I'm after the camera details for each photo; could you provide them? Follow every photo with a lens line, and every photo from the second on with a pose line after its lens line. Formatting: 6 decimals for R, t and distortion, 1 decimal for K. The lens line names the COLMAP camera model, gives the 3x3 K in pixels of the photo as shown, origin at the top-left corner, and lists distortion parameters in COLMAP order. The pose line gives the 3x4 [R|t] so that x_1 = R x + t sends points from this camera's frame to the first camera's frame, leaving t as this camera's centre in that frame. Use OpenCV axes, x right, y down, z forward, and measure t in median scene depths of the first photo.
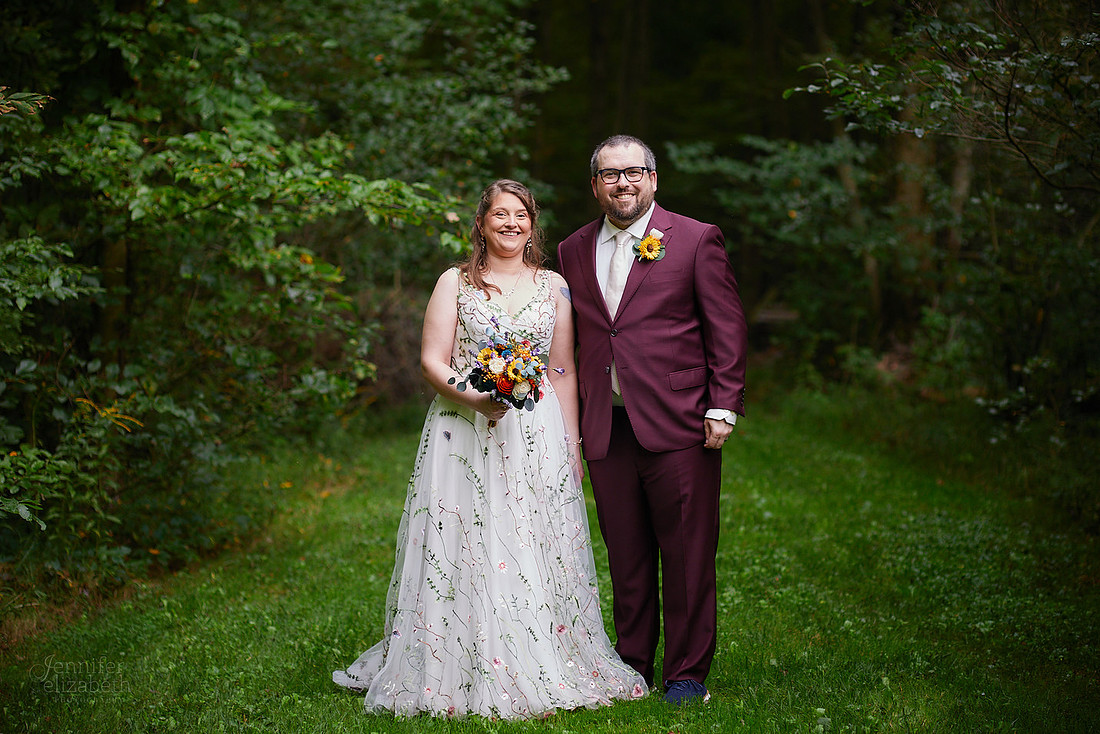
lens RADIAL K [[2720.2, 0, 535.2], [0, 2720.2, 365.6], [0, 0, 1]] dist [0.014574, -0.464884]
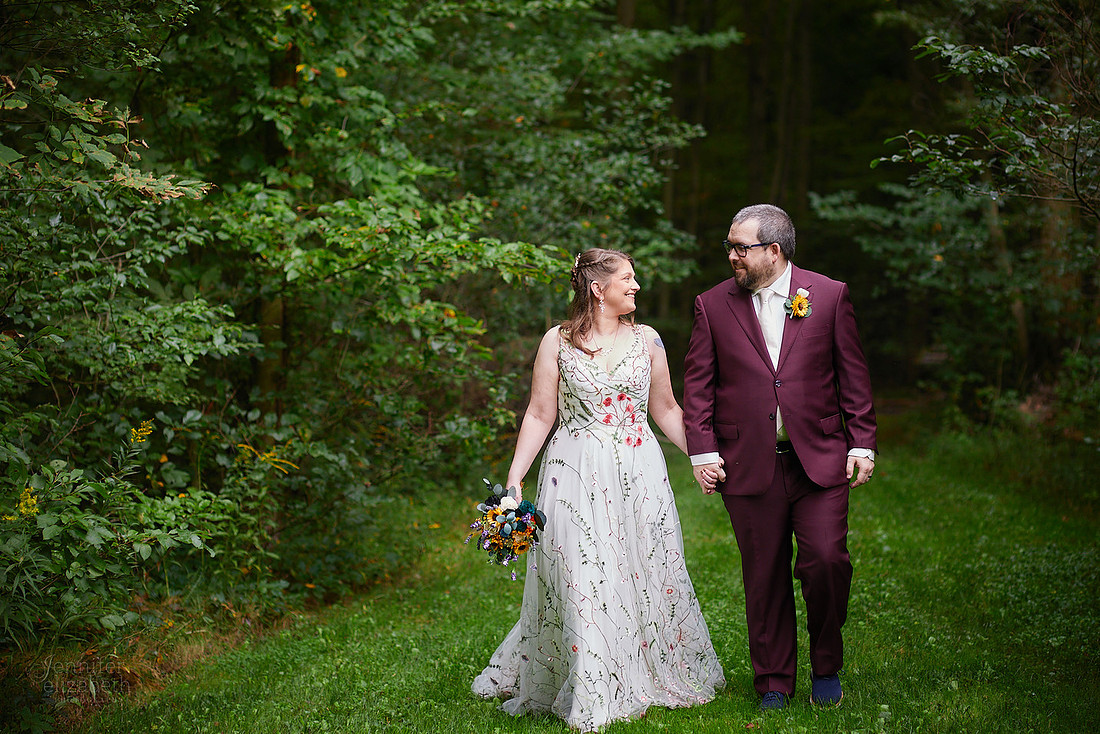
lens RADIAL K [[2874.7, 0, 569.8], [0, 2874.7, 367.2], [0, 0, 1]] dist [0.058166, -0.695866]
pose [[0.998658, -0.011852, -0.050422, 0.021122], [0.011061, 0.999812, -0.015942, 0.000628], [0.050602, 0.015363, 0.998601, -0.134947]]
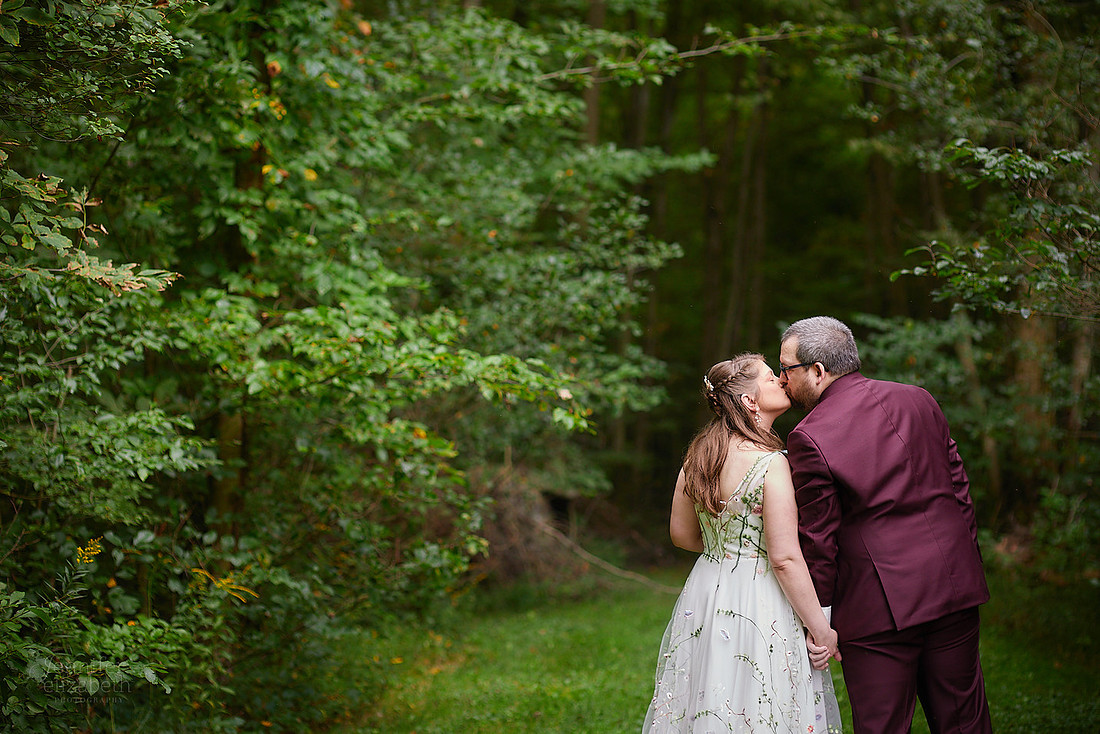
lens RADIAL K [[2823.4, 0, 550.7], [0, 2823.4, 396.6], [0, 0, 1]] dist [-0.022326, 0.581632]
pose [[0.999391, 0.006488, -0.034296, -0.000214], [-0.008326, 0.998522, -0.053712, 0.002835], [0.033896, 0.053965, 0.997967, -0.040937]]
